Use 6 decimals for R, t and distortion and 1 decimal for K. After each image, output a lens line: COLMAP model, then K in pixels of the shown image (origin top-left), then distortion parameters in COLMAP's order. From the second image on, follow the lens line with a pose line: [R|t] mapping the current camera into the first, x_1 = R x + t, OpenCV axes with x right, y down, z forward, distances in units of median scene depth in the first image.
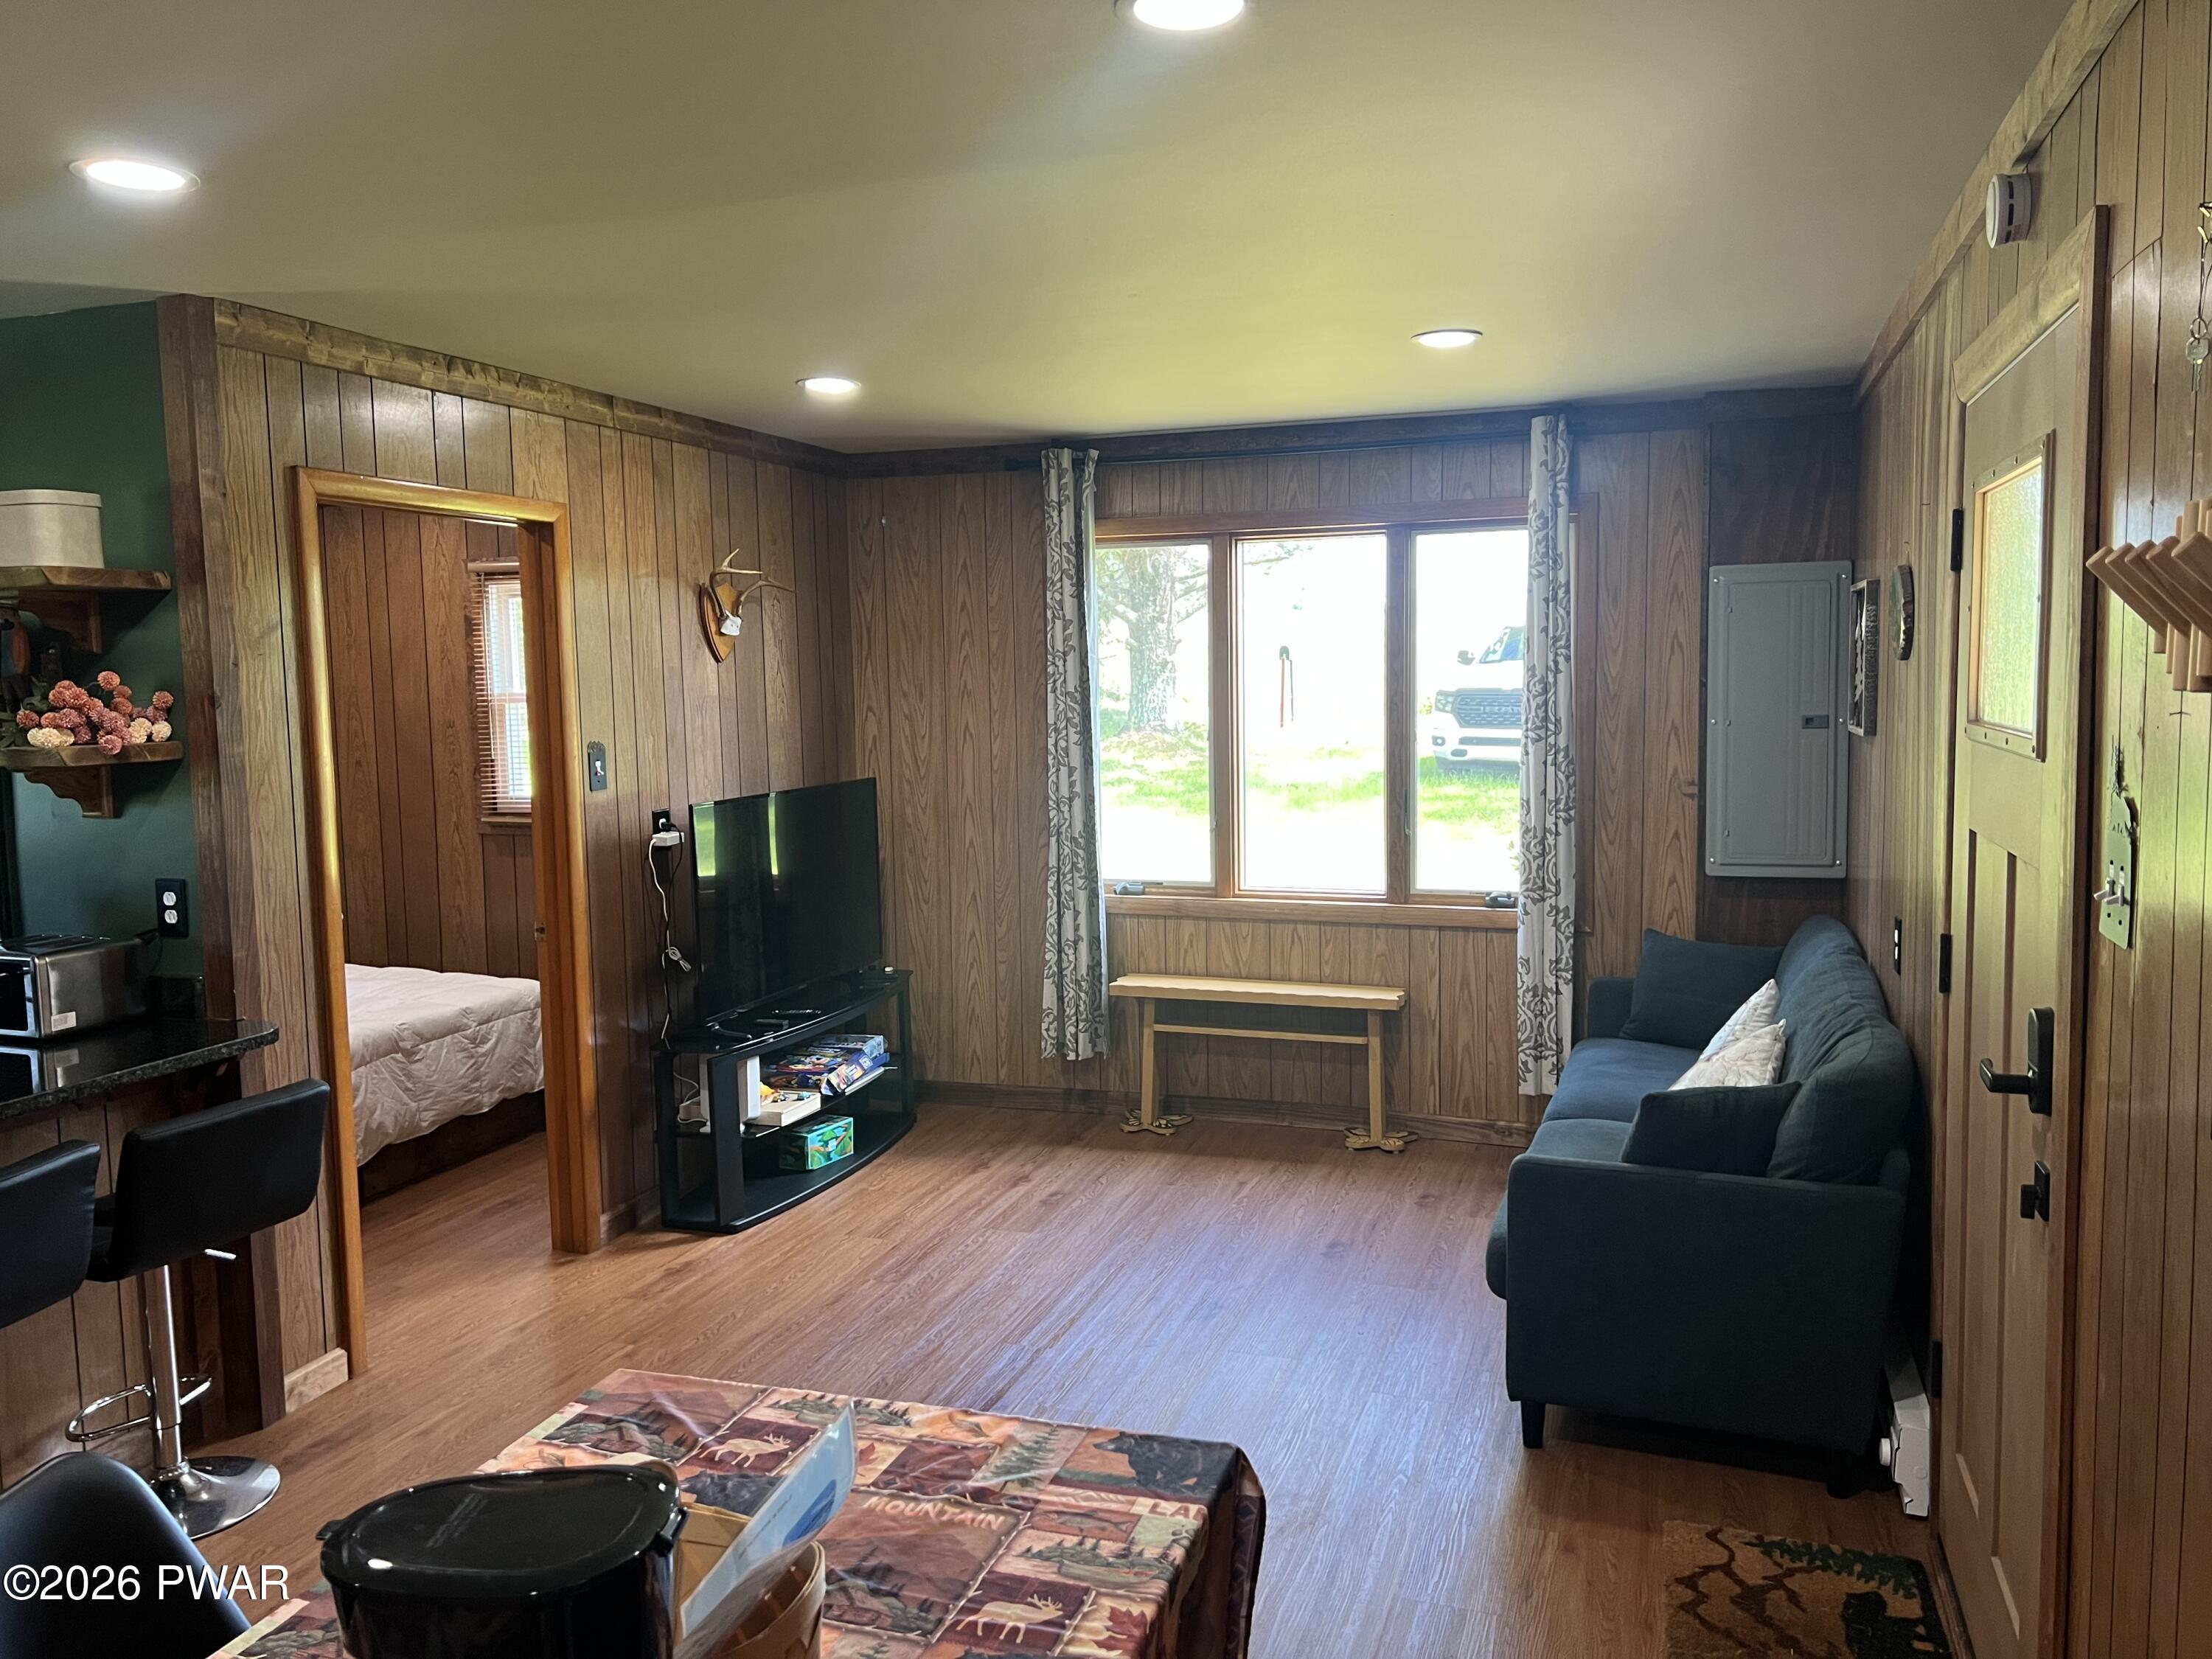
lens RADIAL K [[1660.0, 0, 1104.2], [0, 1660.0, 821.6], [0, 0, 1]] dist [0.013538, 0.001047]
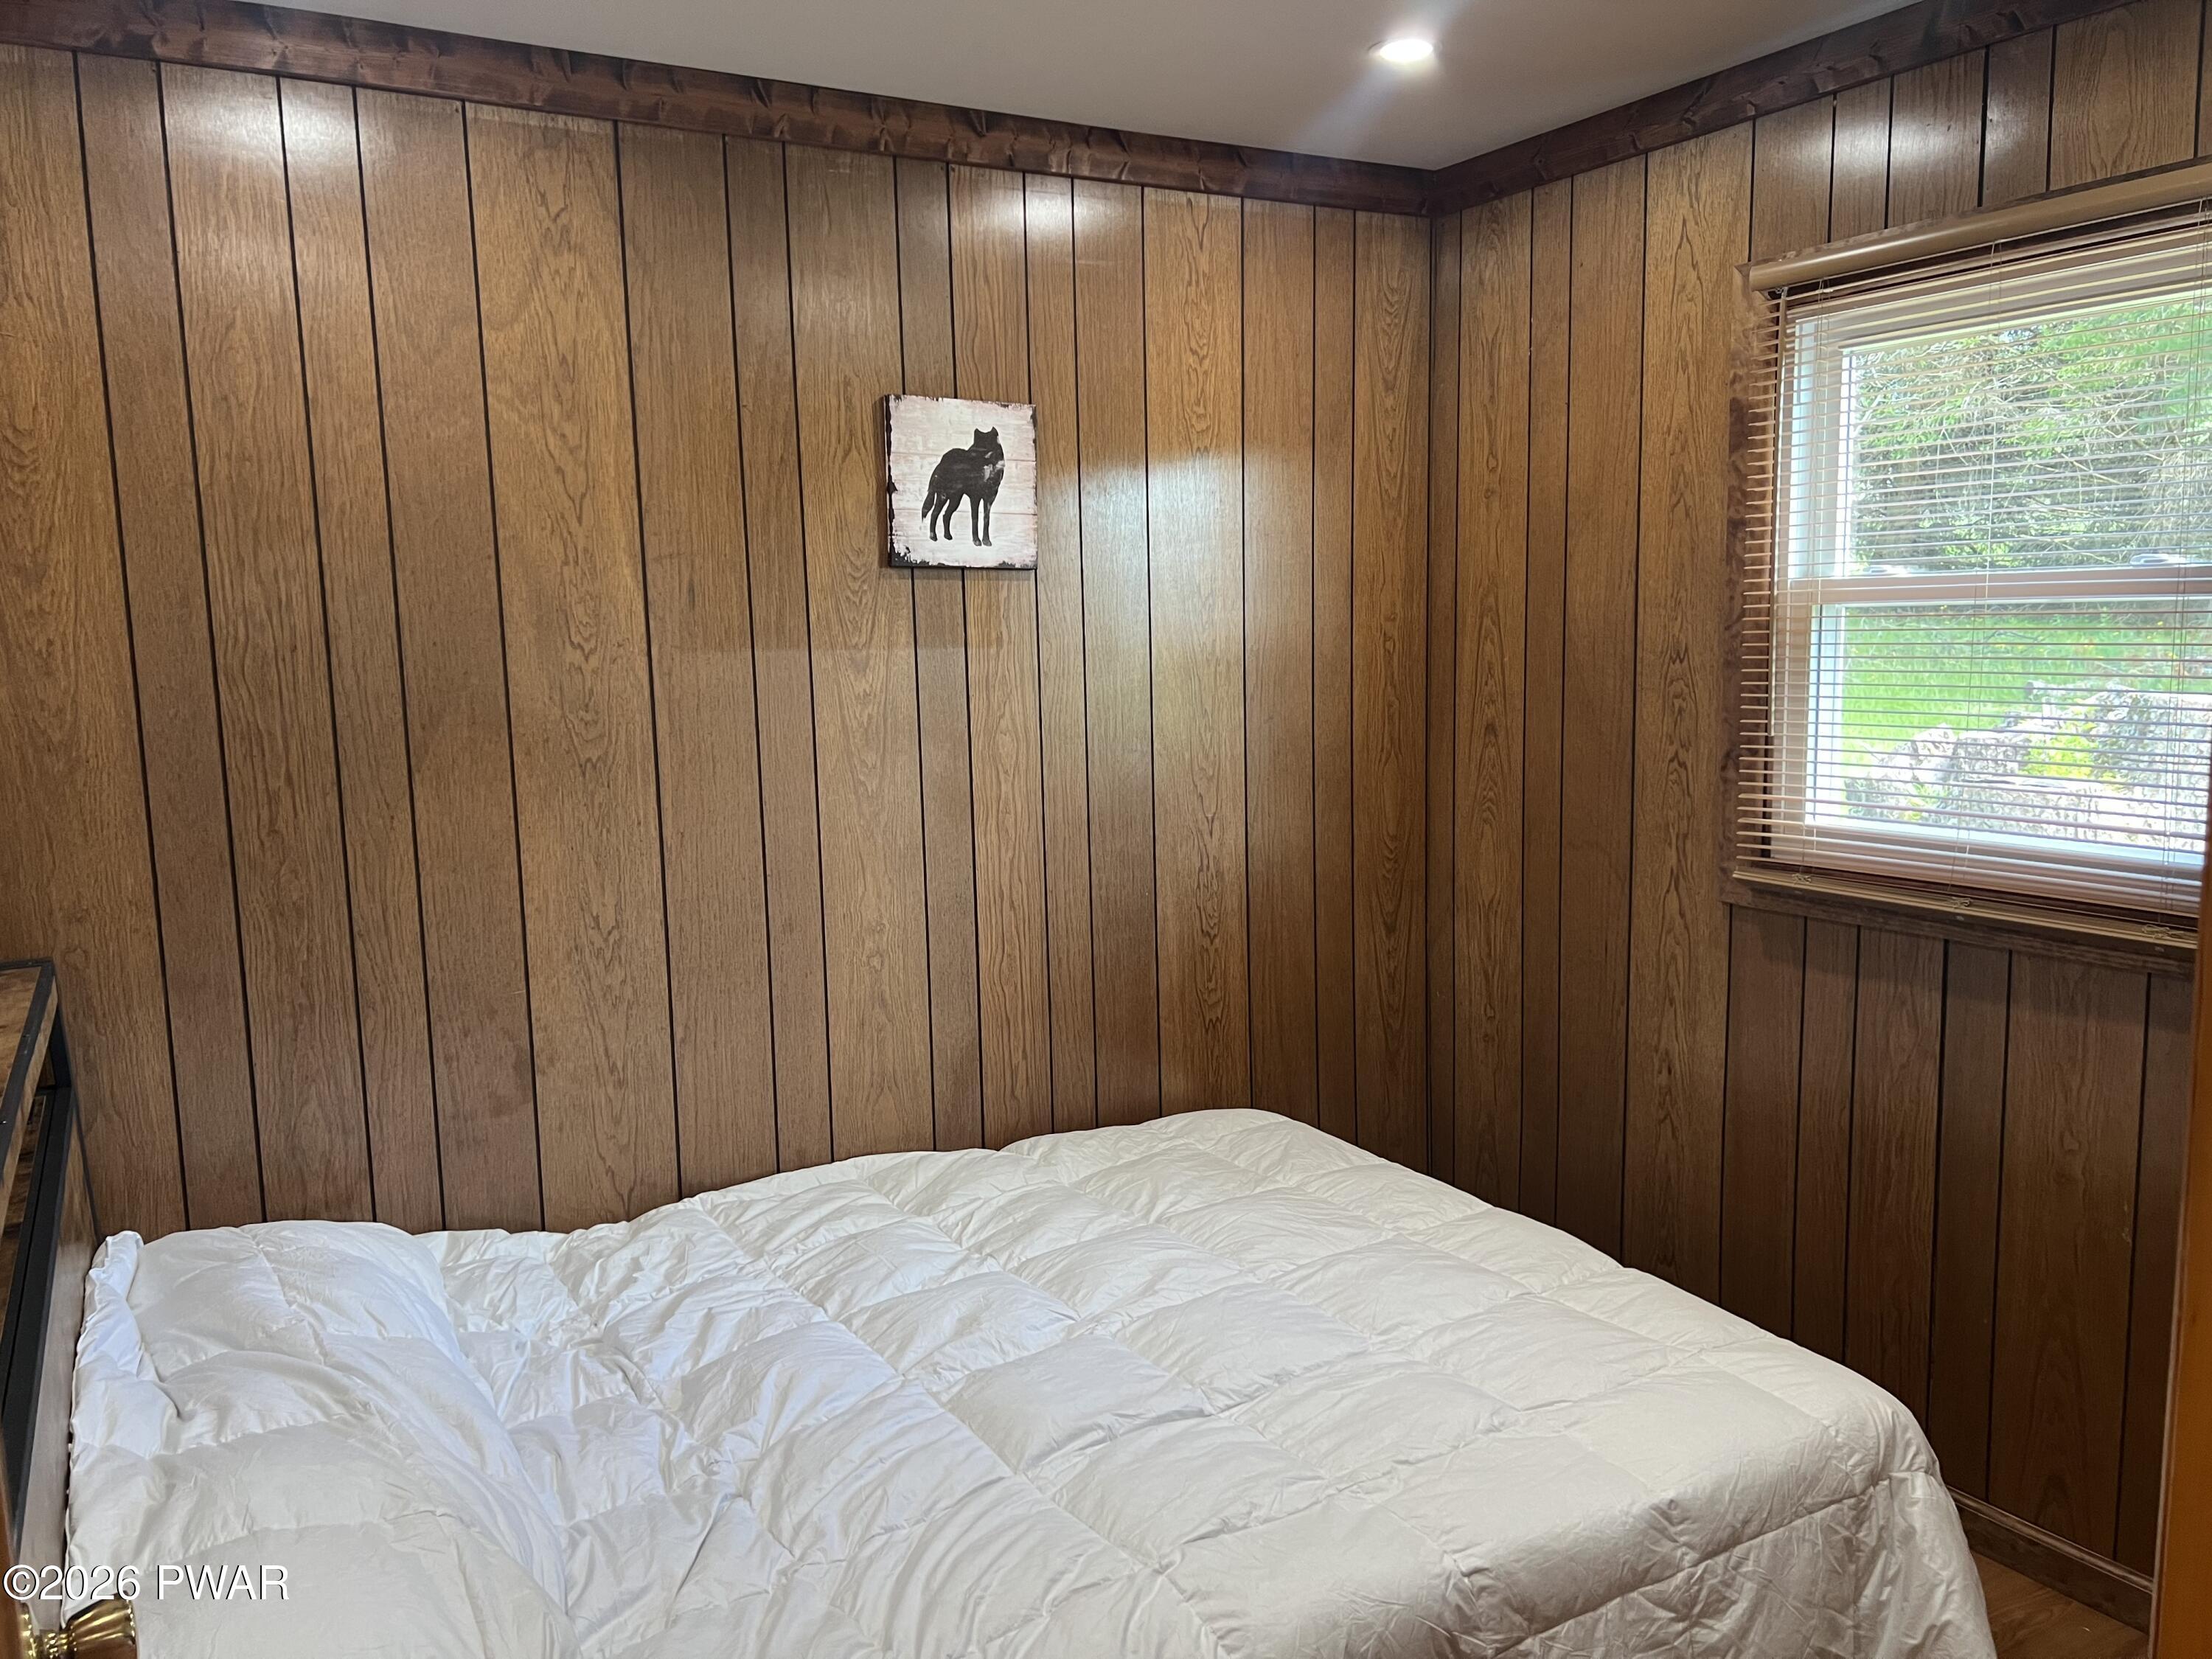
lens RADIAL K [[1660.0, 0, 1104.7], [0, 1660.0, 830.3], [0, 0, 1]] dist [0.013538, 0.001047]
pose [[0.766167, 0.083303, -0.637220, -0.222581], [-0.052025, 0.996348, 0.067699, -0.033382], [0.640533, -0.018717, 0.767703, 0.557456]]
